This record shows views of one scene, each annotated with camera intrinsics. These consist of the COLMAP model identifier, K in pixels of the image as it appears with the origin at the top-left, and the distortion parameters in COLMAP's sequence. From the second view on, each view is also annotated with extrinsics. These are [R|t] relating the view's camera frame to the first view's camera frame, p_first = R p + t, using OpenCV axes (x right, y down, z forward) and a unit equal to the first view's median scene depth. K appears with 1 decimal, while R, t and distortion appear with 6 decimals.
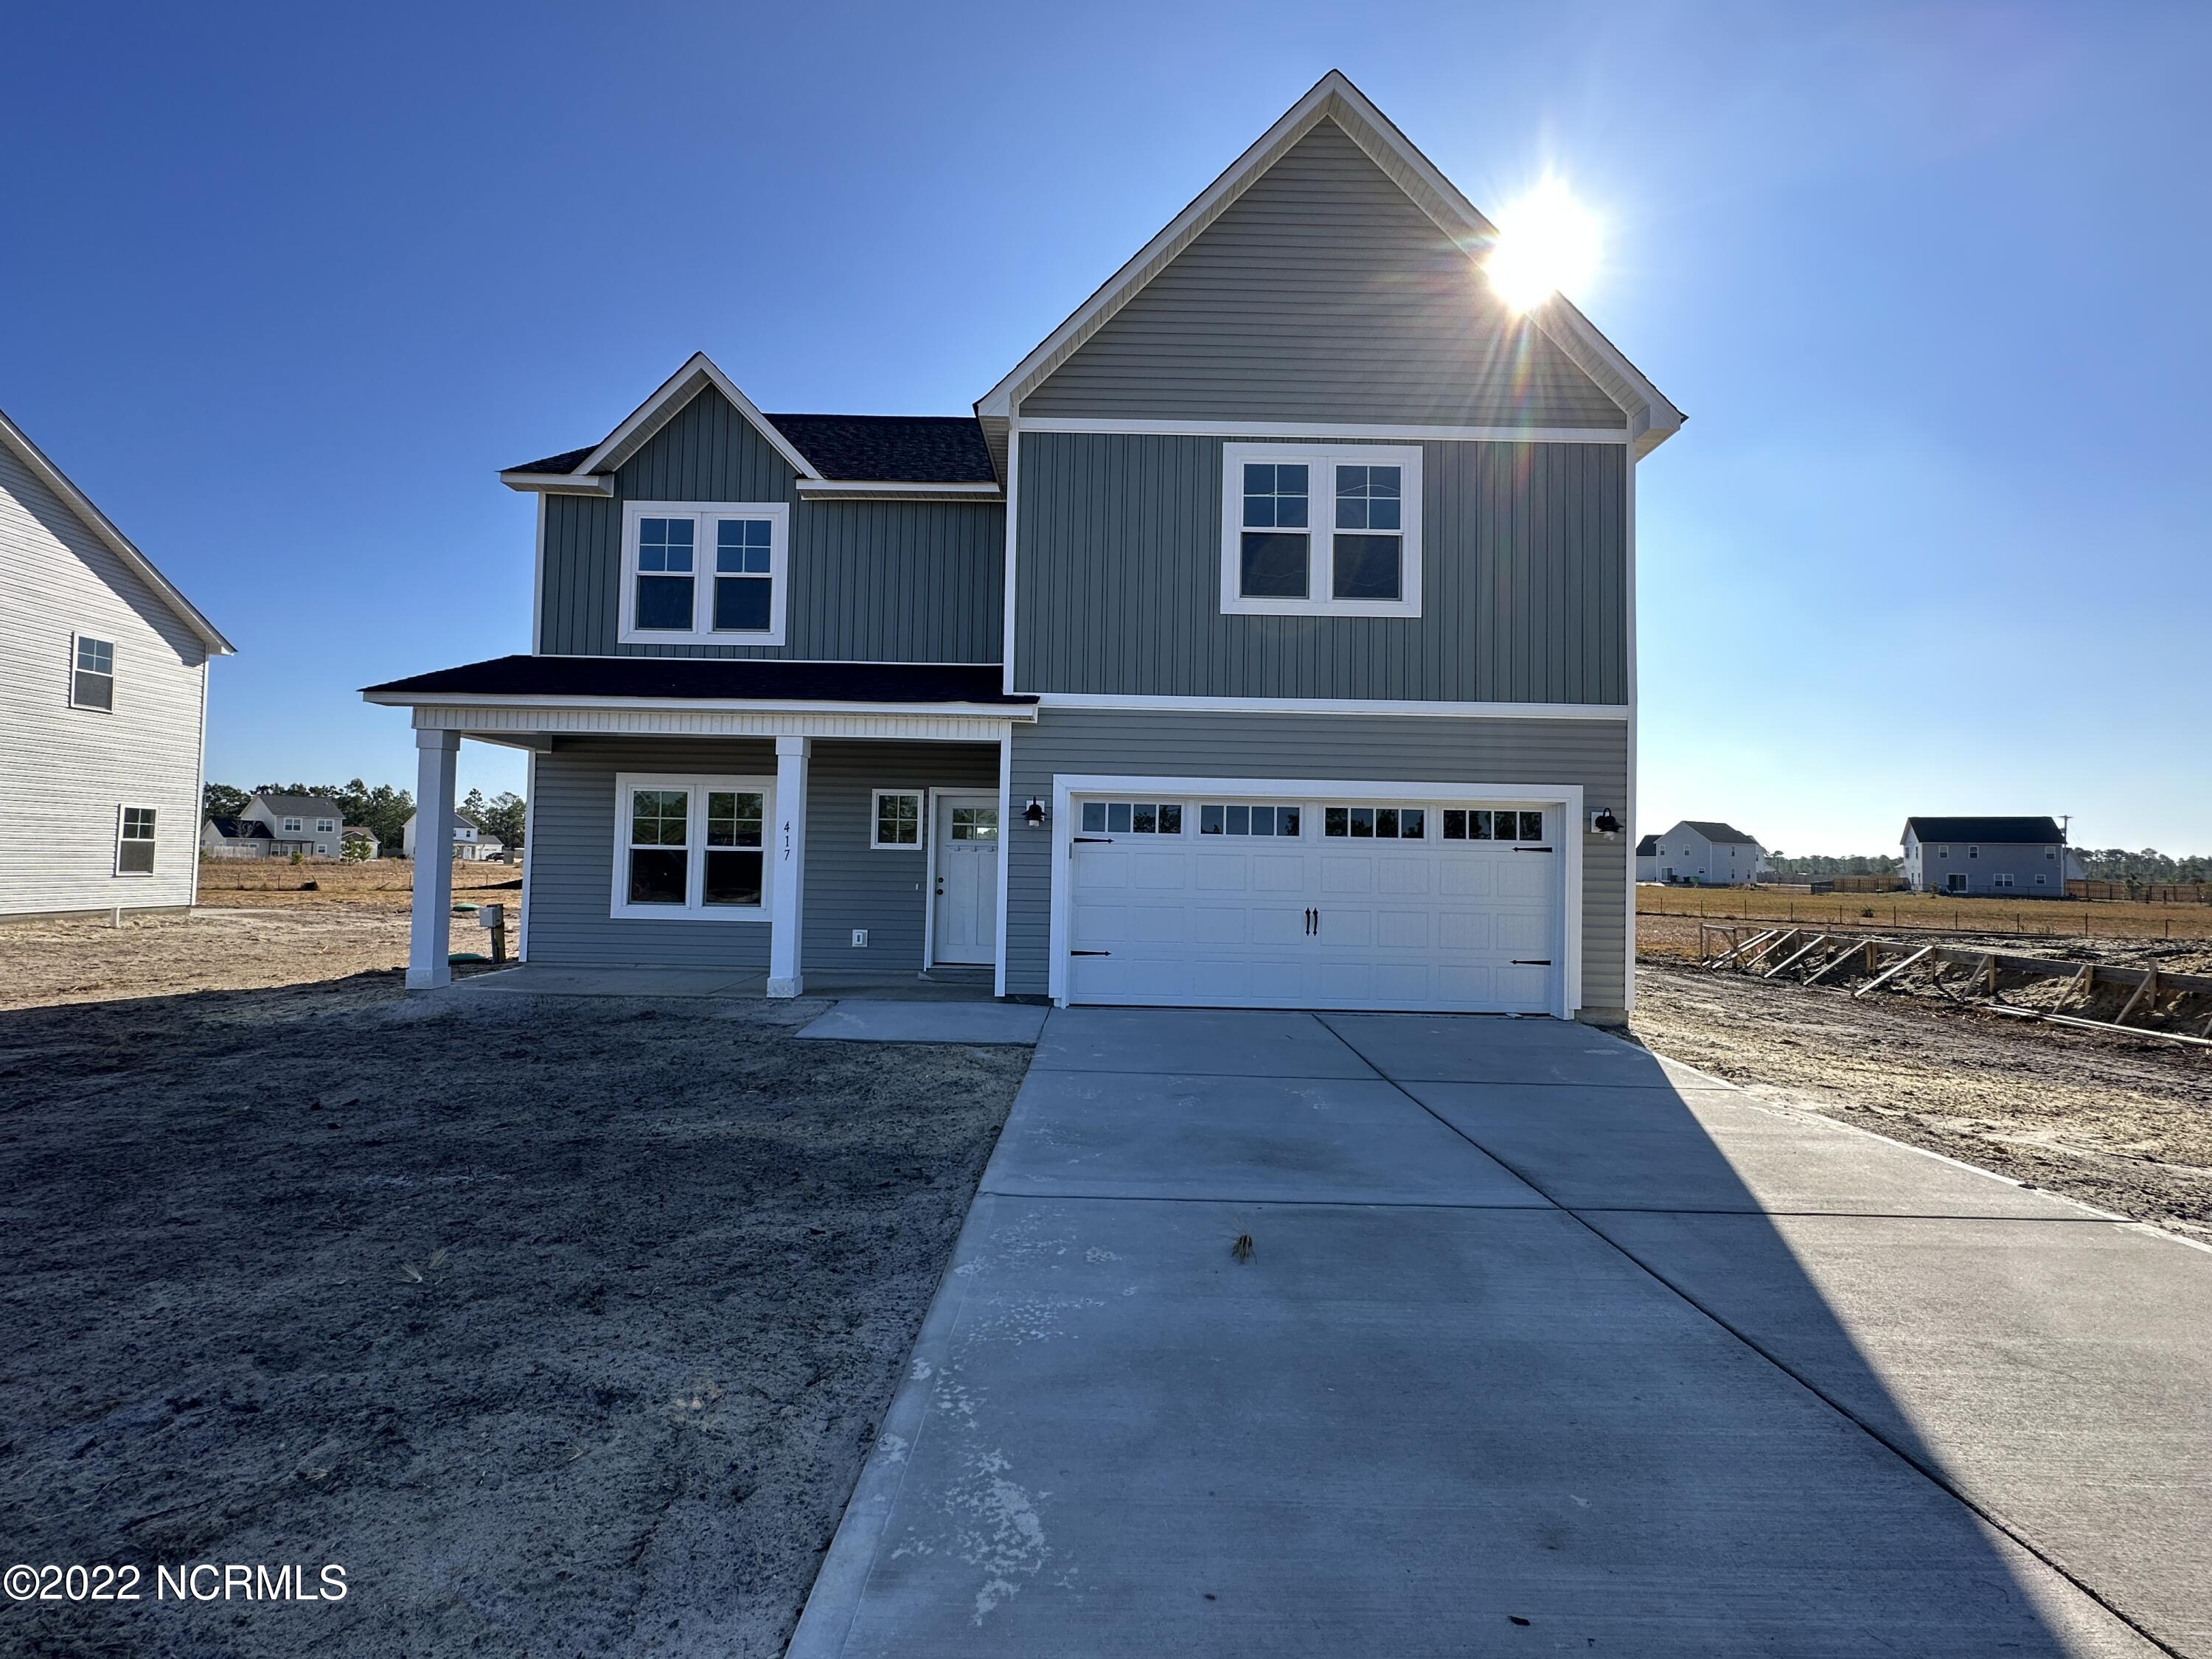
lens RADIAL K [[882.3, 0, 1106.0], [0, 882.3, 829.5], [0, 0, 1]] dist [-0.002898, -0.000140]
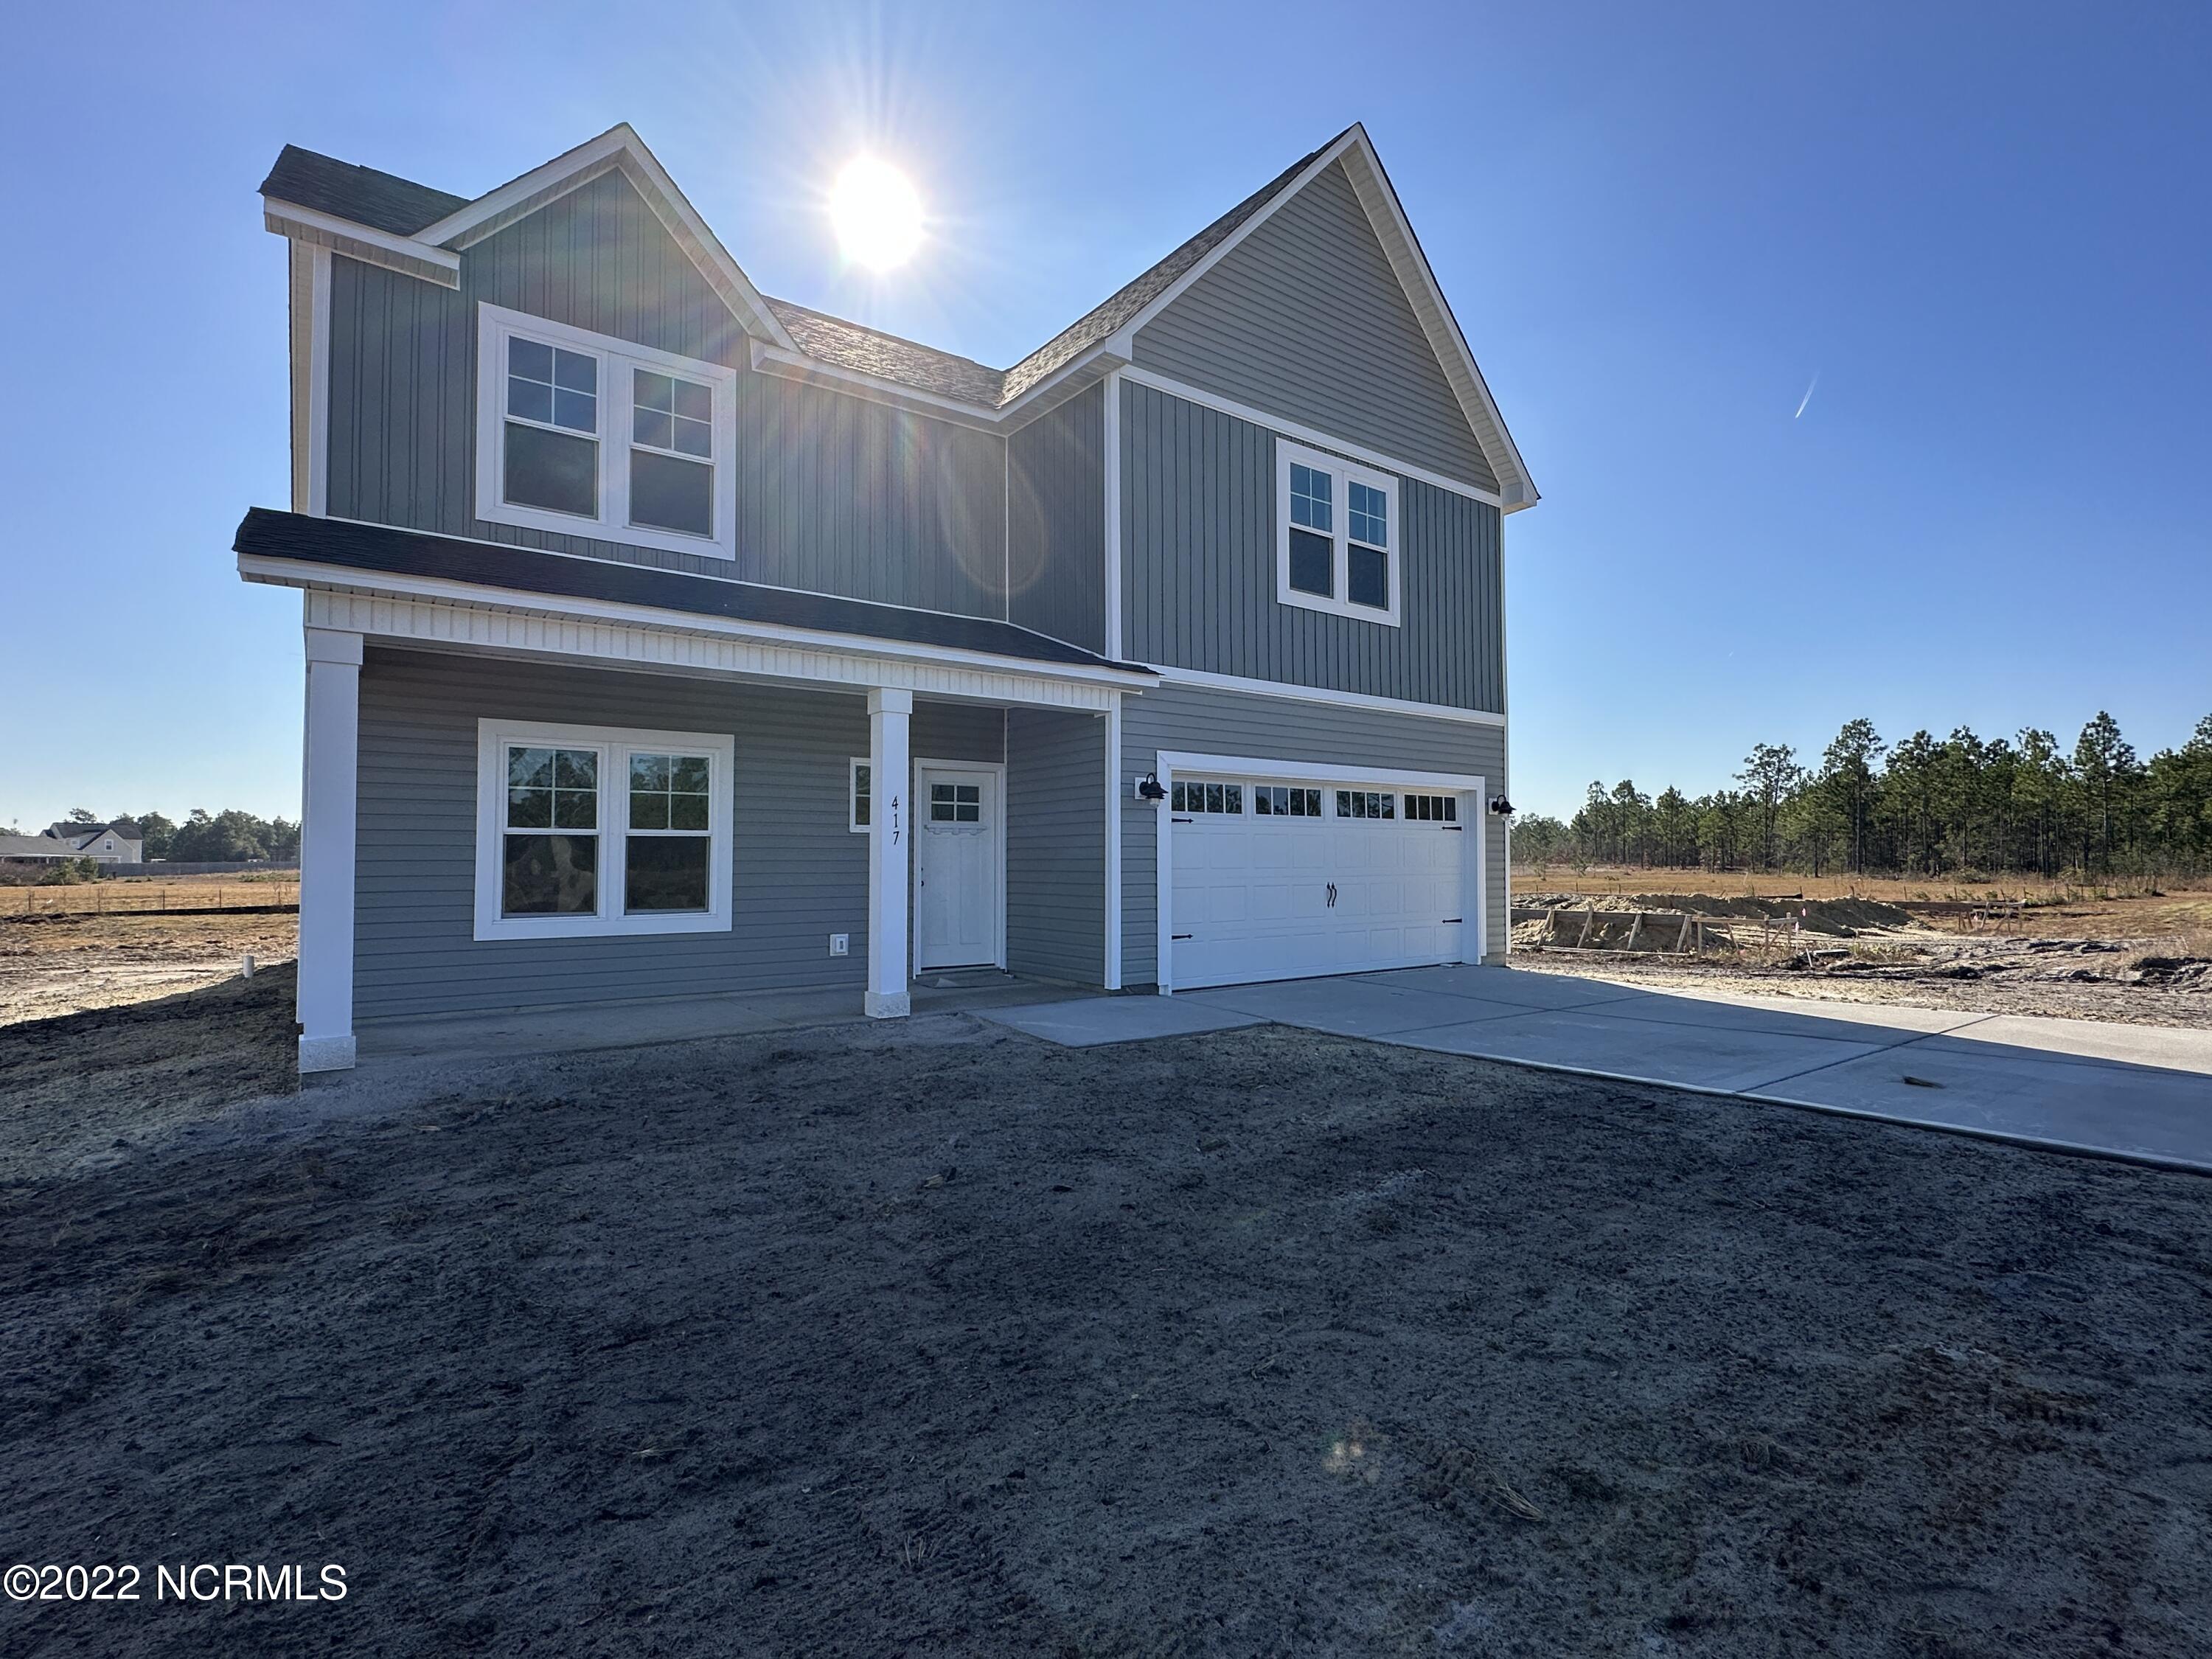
lens RADIAL K [[994.0, 0, 1106.0], [0, 994.0, 829.5], [0, 0, 1]] dist [-0.000010, -0.000148]
pose [[0.819307, -0.004330, 0.573339, -0.700077], [-0.002067, 0.999943, 0.010506, 0.011109], [-0.573352, -0.009793, 0.819251, 0.151120]]
